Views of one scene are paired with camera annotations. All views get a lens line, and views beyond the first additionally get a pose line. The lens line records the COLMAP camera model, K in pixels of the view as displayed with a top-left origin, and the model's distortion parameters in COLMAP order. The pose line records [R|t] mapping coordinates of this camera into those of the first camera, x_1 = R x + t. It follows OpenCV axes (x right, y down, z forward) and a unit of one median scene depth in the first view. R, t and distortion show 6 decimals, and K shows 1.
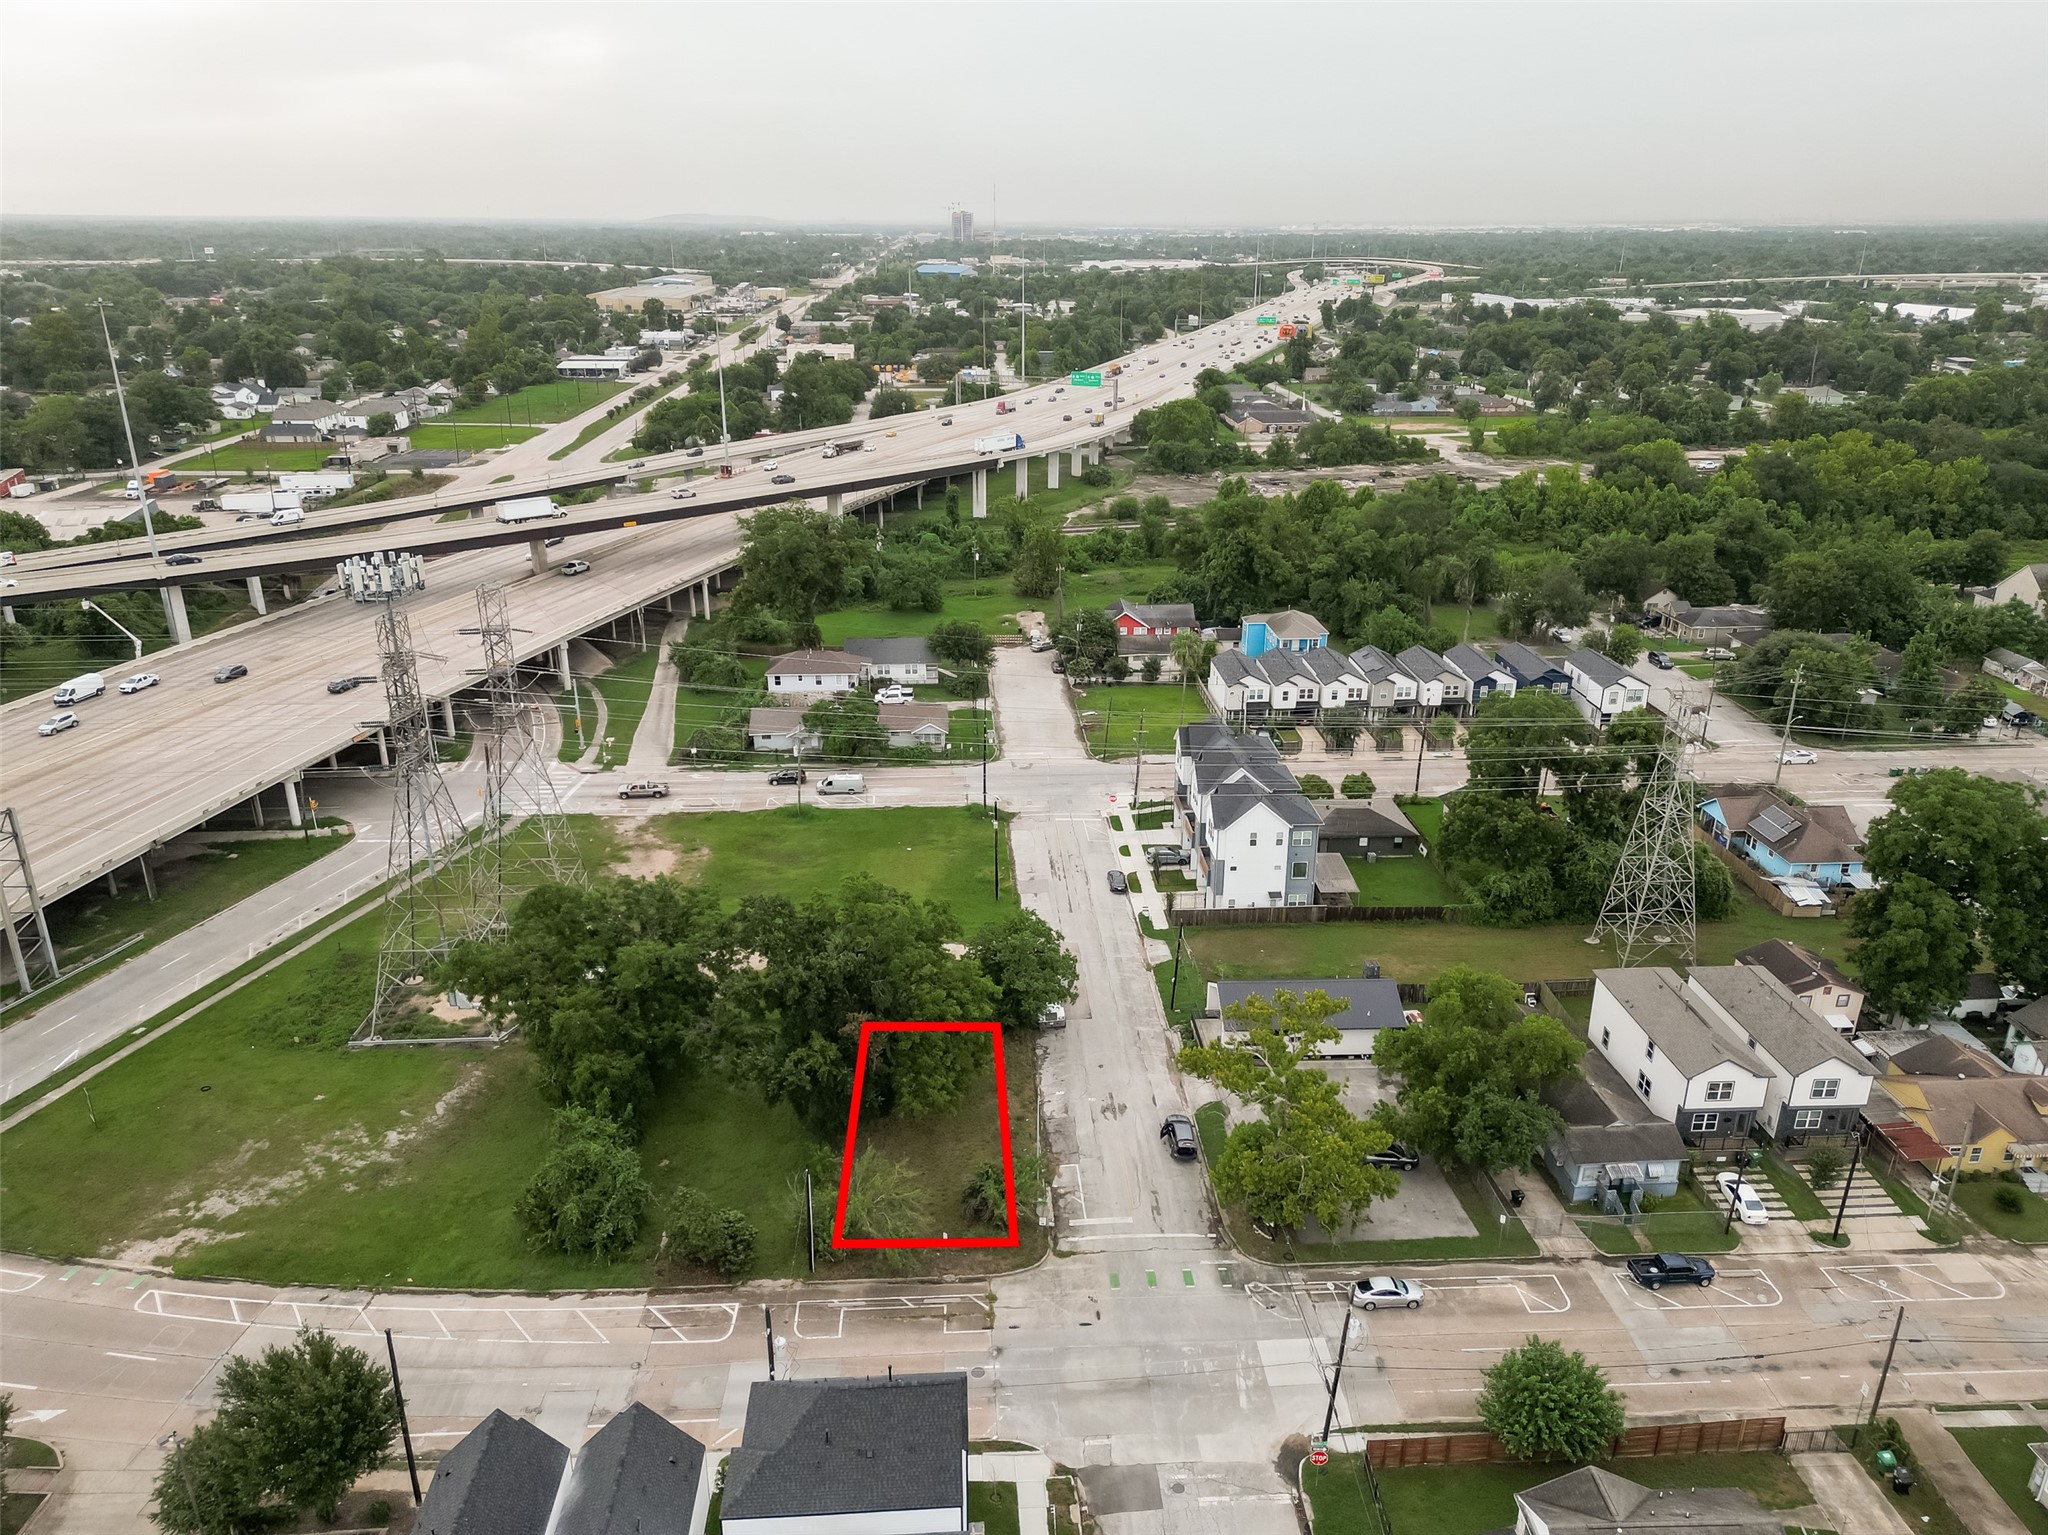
lens RADIAL K [[1426.2, 0, 1025.0], [0, 1426.2, 775.5], [0, 0, 1]] dist [0.103177, -0.129233]
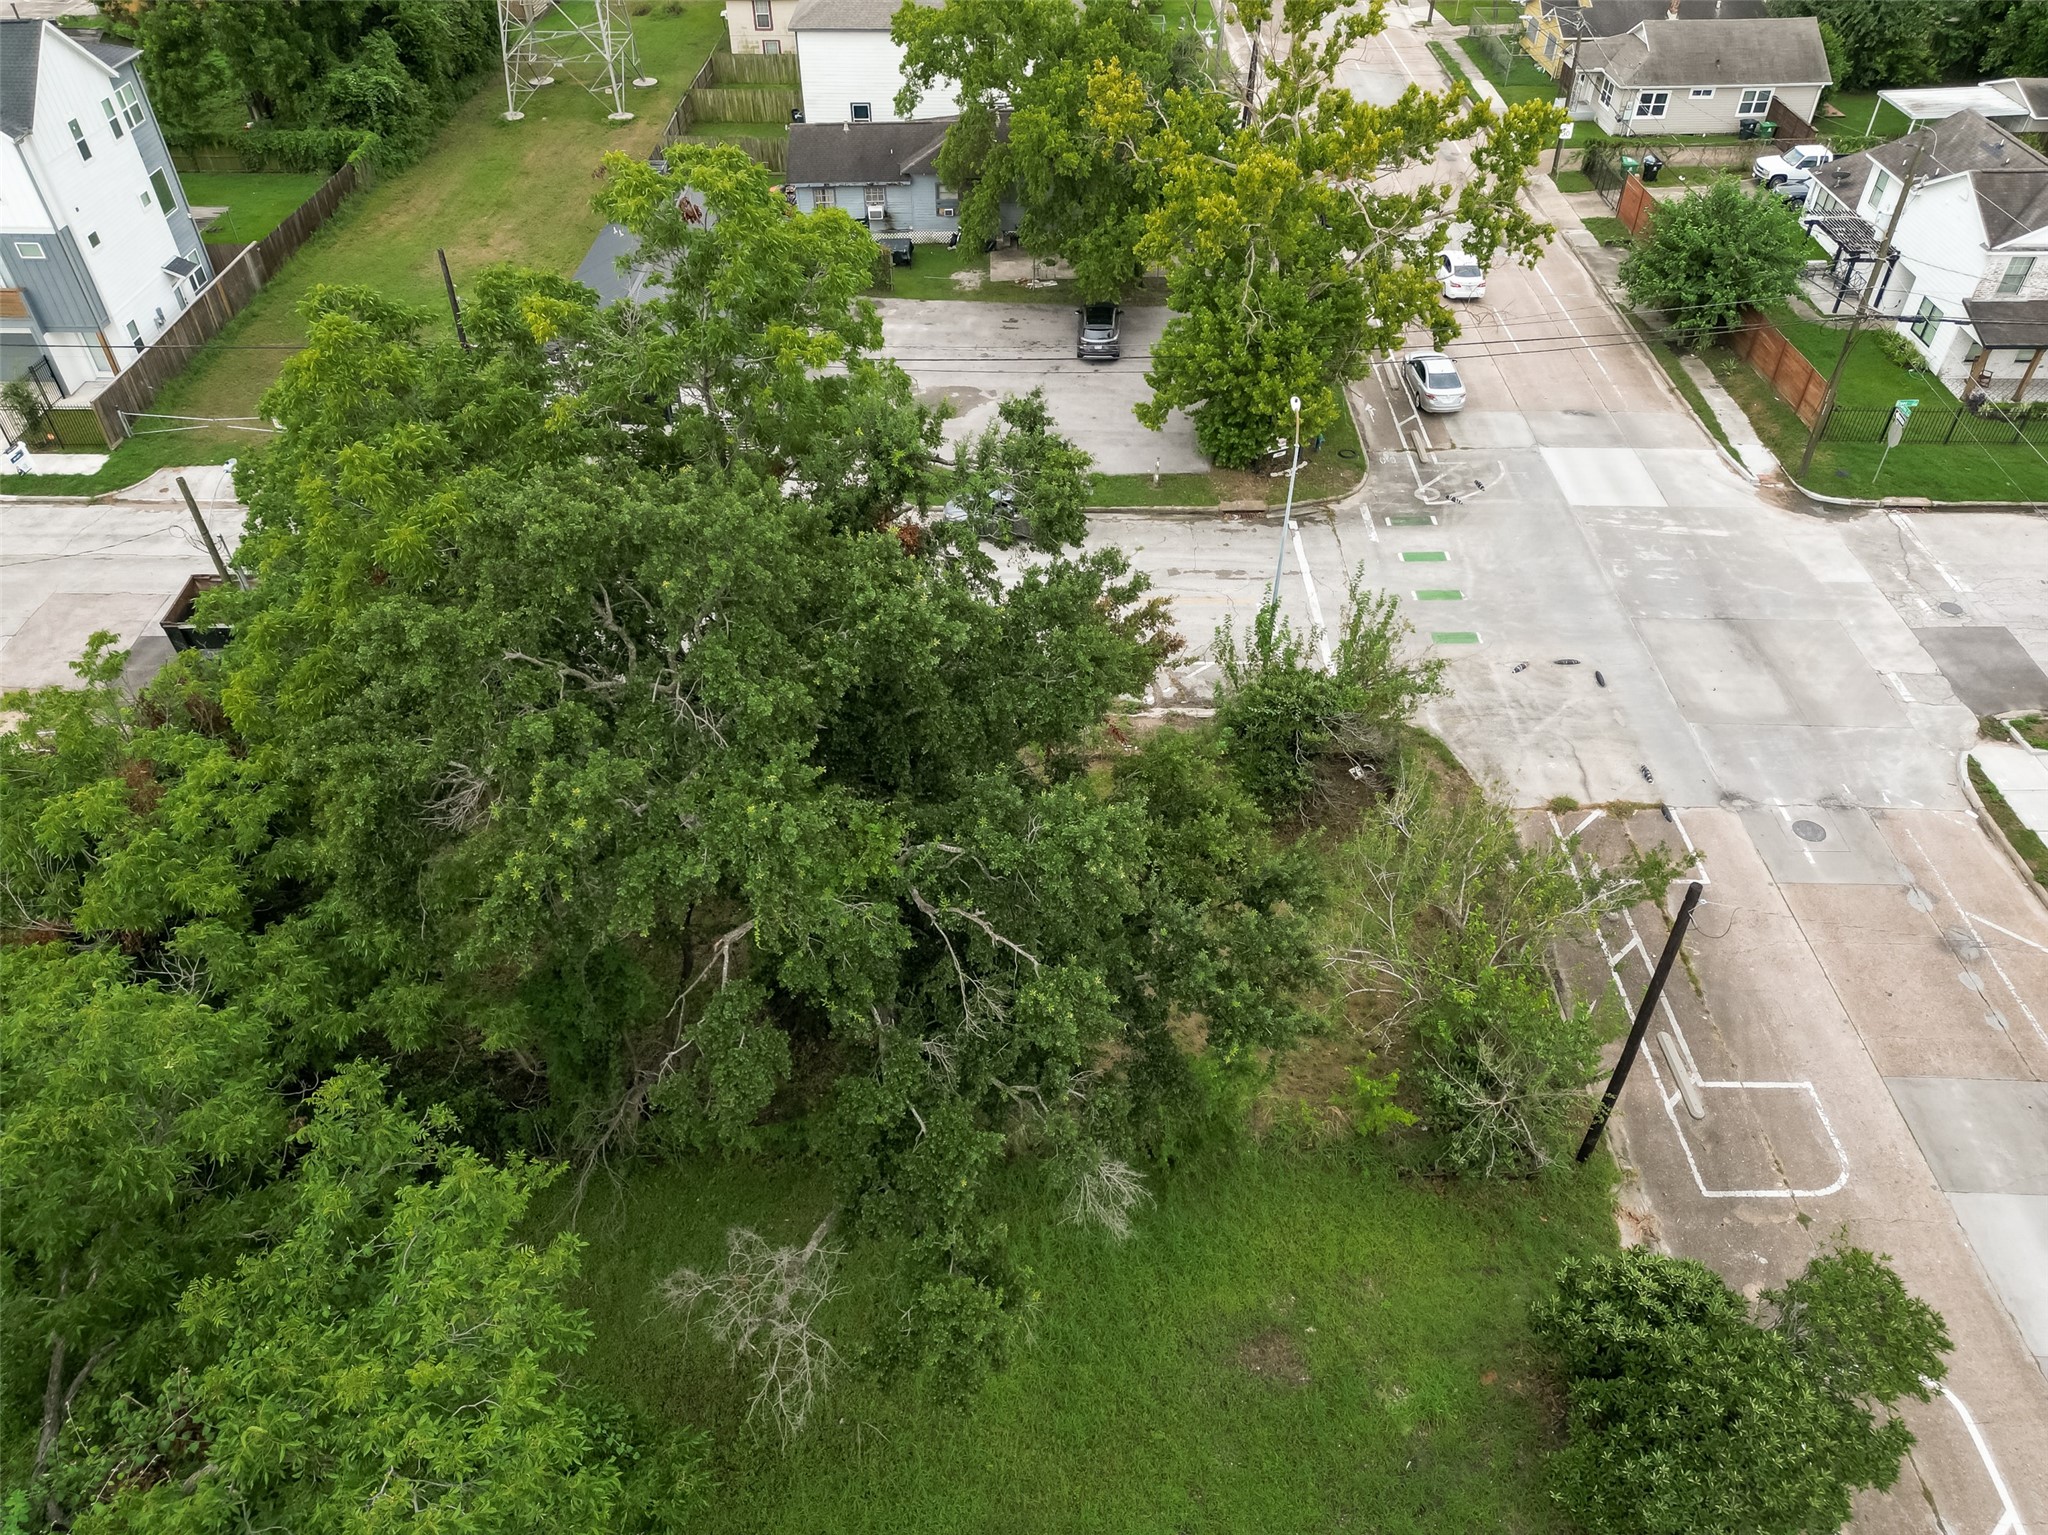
lens RADIAL K [[1433.7, 0, 1024.0], [0, 1433.7, 767.5], [0, 0, 1]] dist [0.088235, -0.091399]
pose [[0.064039, -0.655614, 0.752376, -0.312489], [0.363488, 0.717458, 0.594248, 0.029818], [-0.929395, 0.235424, 0.284253, 0.899268]]
